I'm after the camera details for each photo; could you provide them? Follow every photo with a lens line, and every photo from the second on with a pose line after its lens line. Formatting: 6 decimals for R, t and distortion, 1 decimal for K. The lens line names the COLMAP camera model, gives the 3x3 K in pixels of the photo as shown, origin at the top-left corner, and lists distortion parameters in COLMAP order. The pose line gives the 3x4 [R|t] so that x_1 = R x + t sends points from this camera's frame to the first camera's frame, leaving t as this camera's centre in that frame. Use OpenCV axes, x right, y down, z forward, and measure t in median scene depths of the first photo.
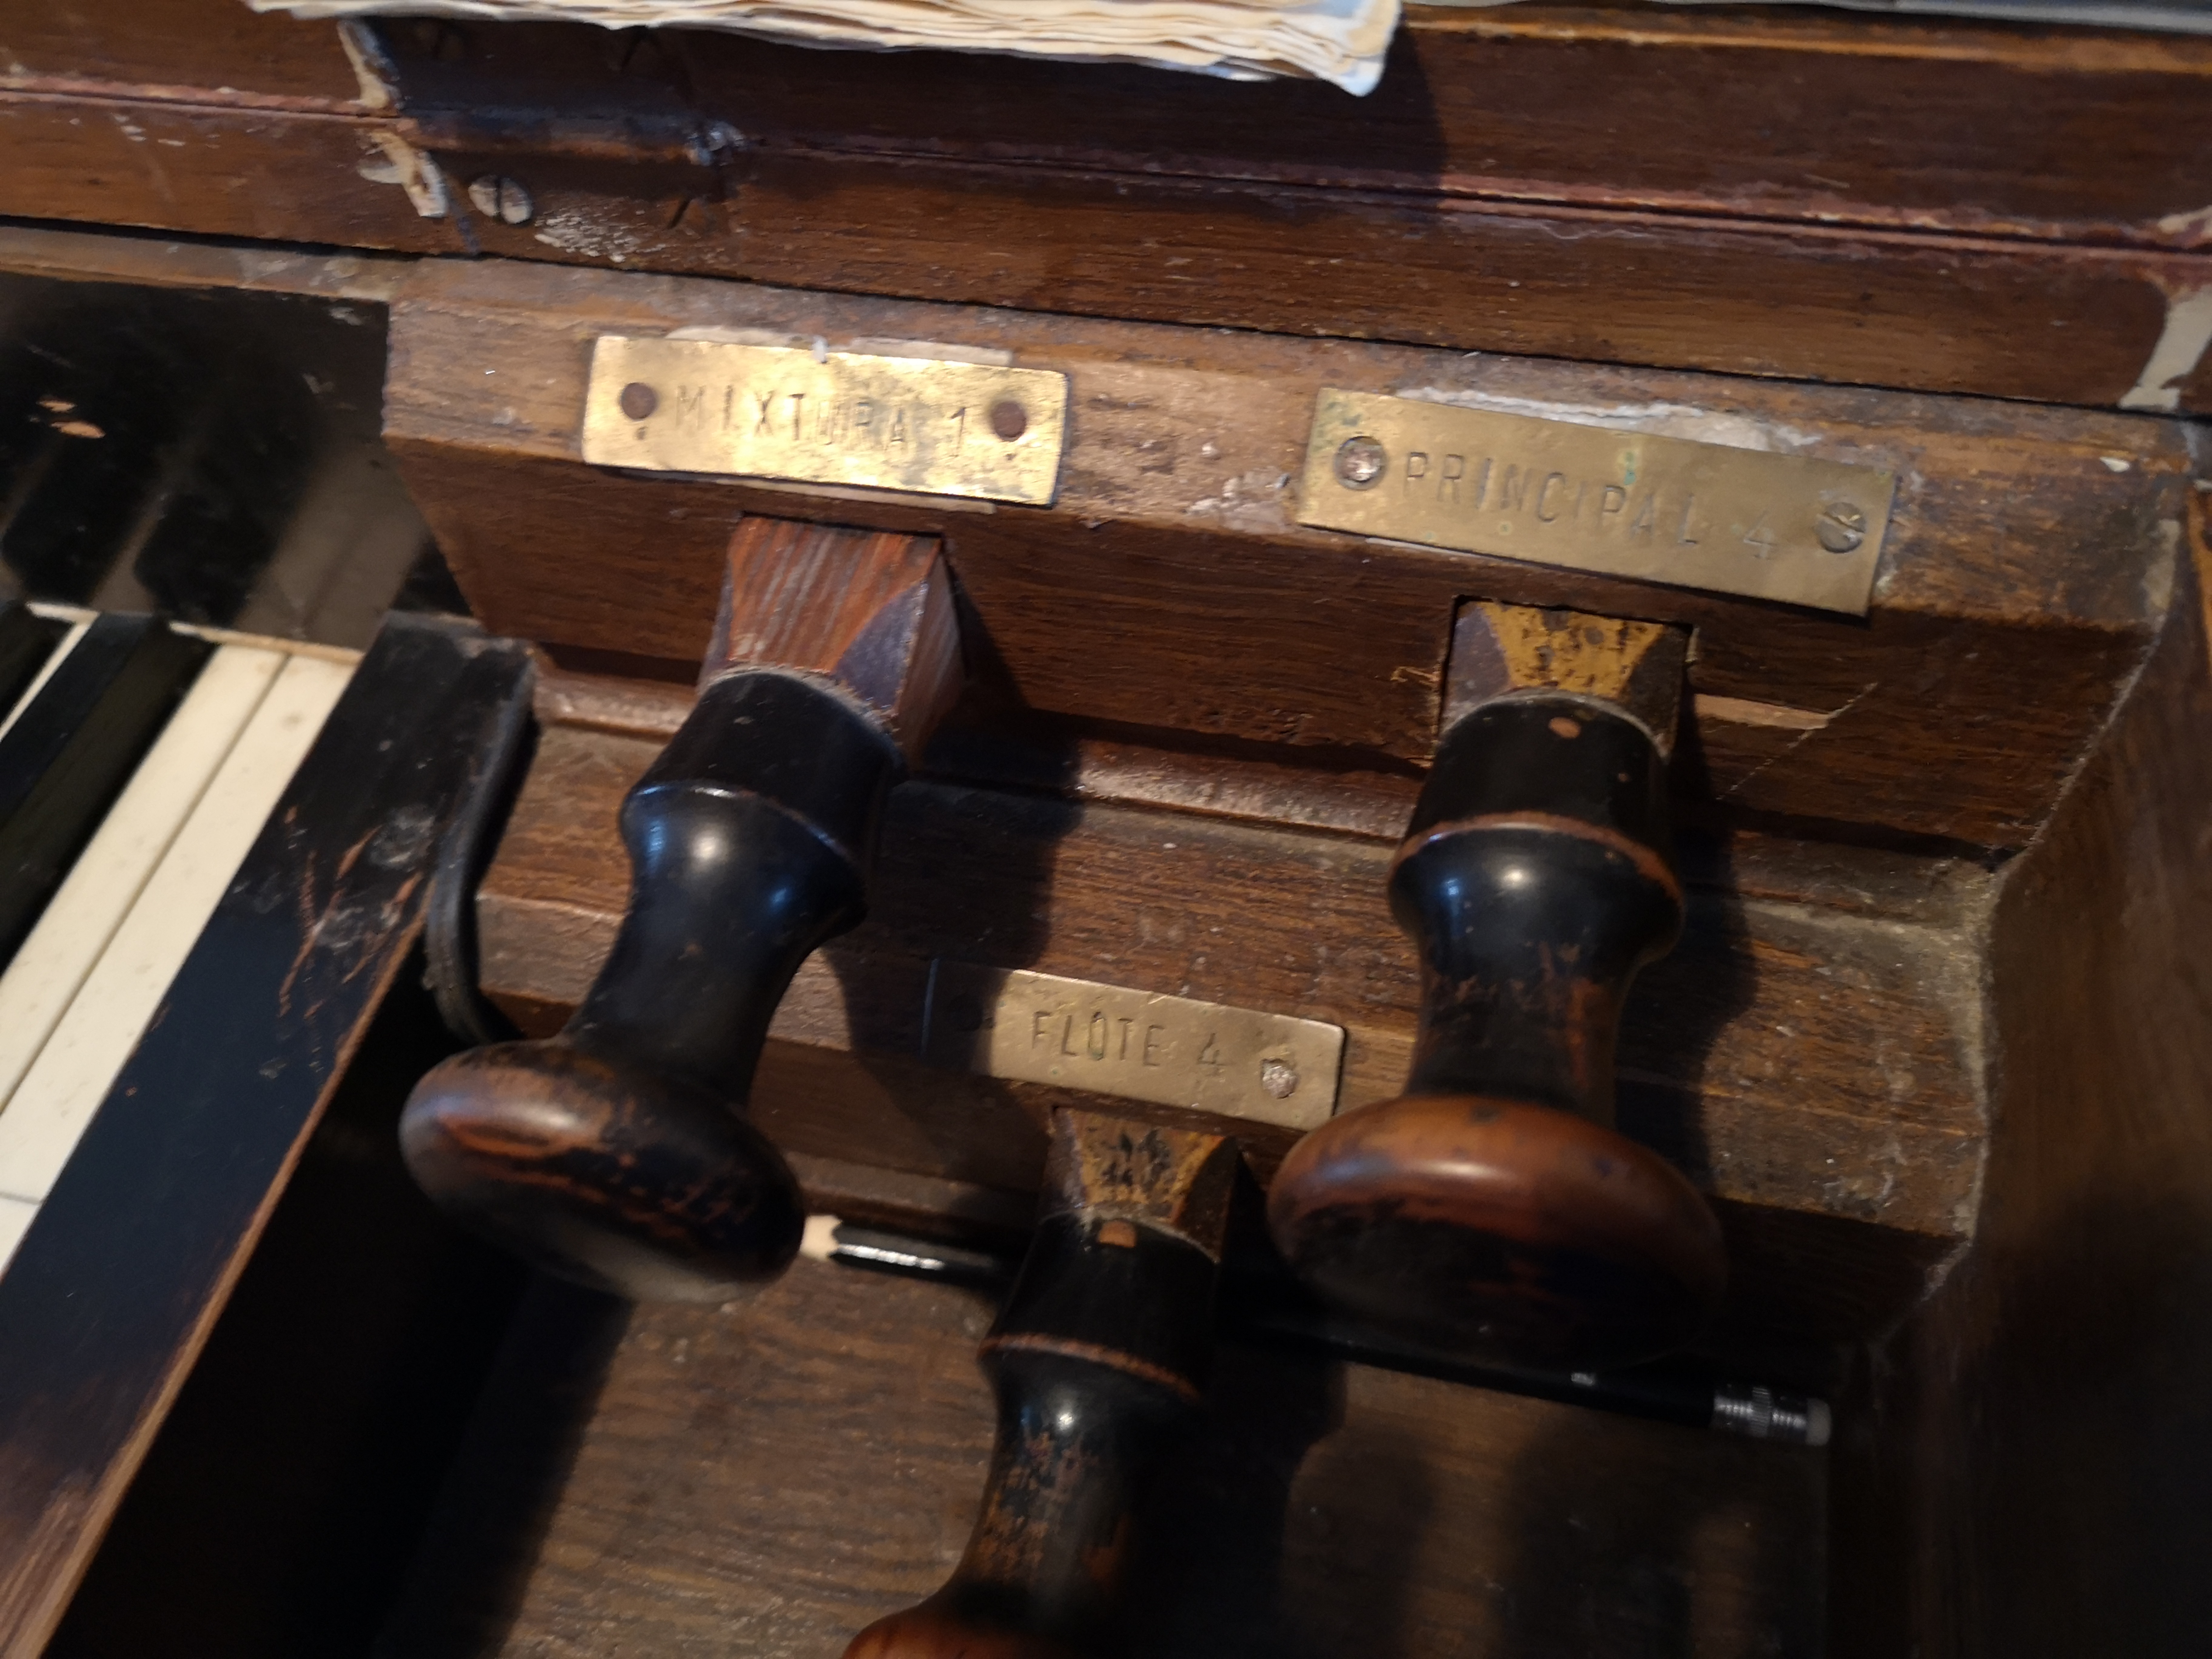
lens RADIAL K [[1699.3, 0, 1103.2], [0, 1699.3, 819.9], [0, 0, 1]] dist [0.055955, -0.051160]
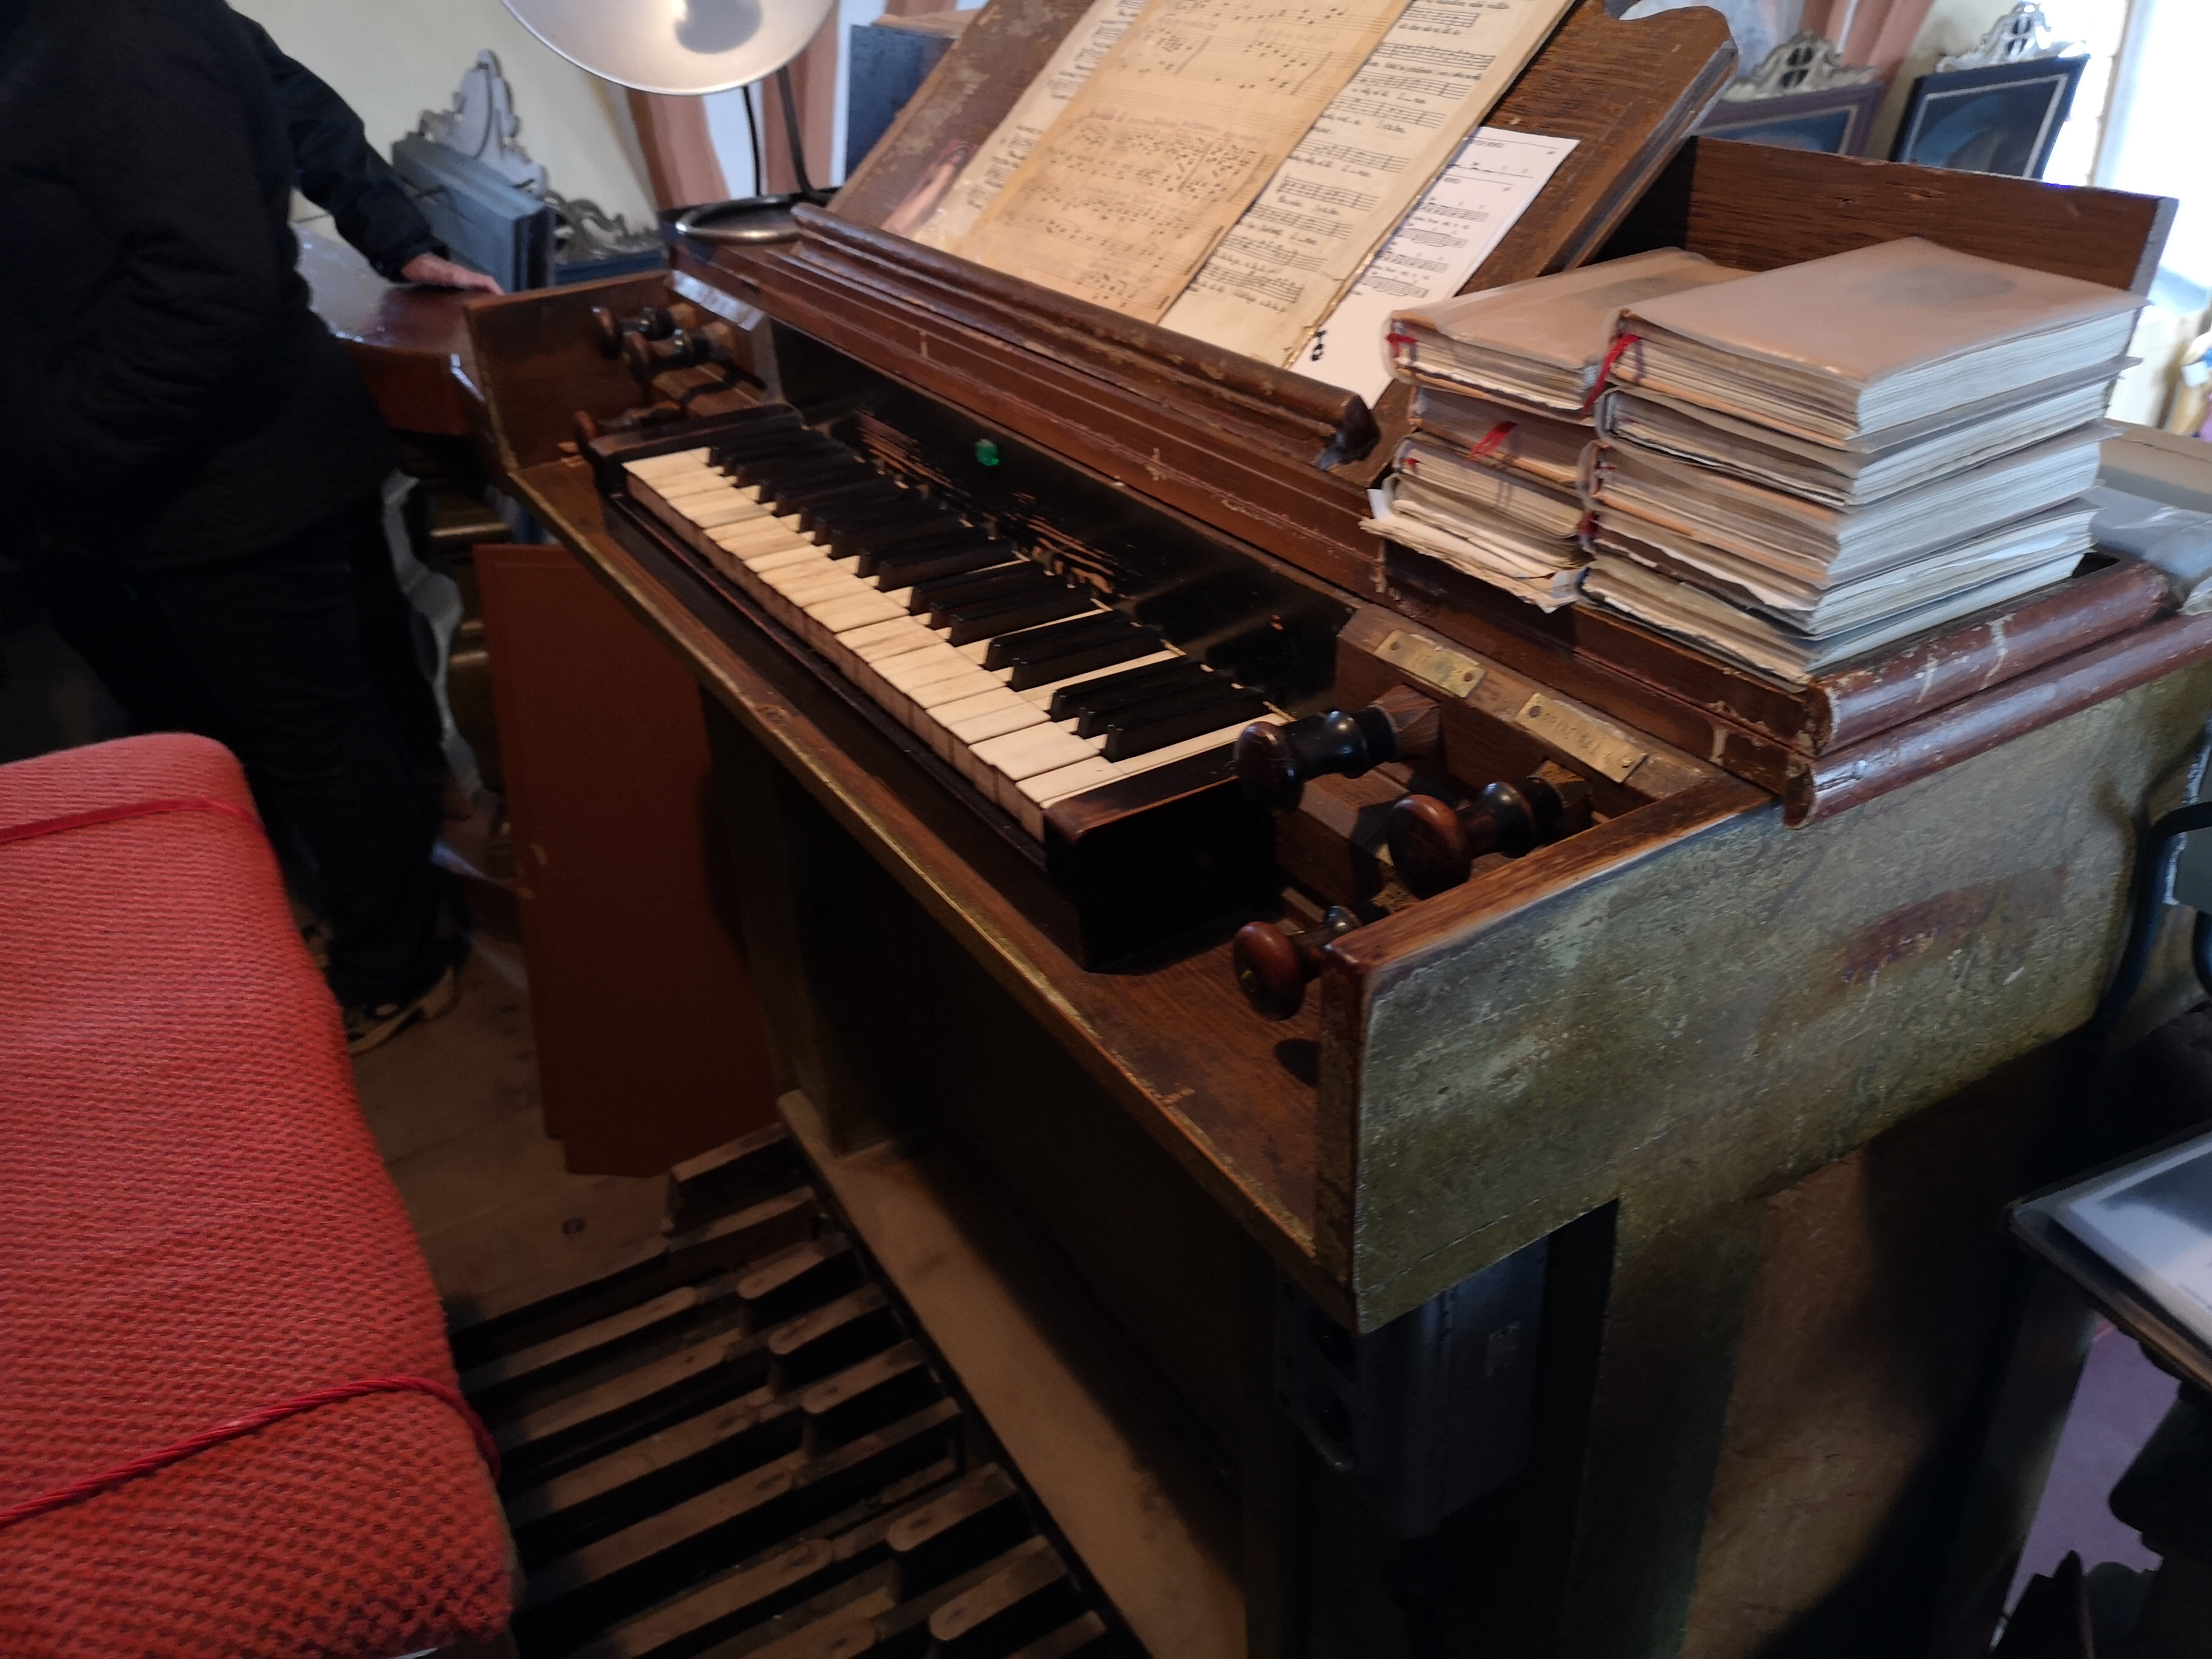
lens RADIAL K [[1699.3, 0, 1103.2], [0, 1699.3, 819.9], [0, 0, 1]] dist [0.055955, -0.051160]
pose [[0.691806, 0.386588, -0.609880, 1.742767], [-0.591822, 0.787468, -0.172167, 1.093777], [0.413704, 0.480046, 0.773566, -1.993396]]
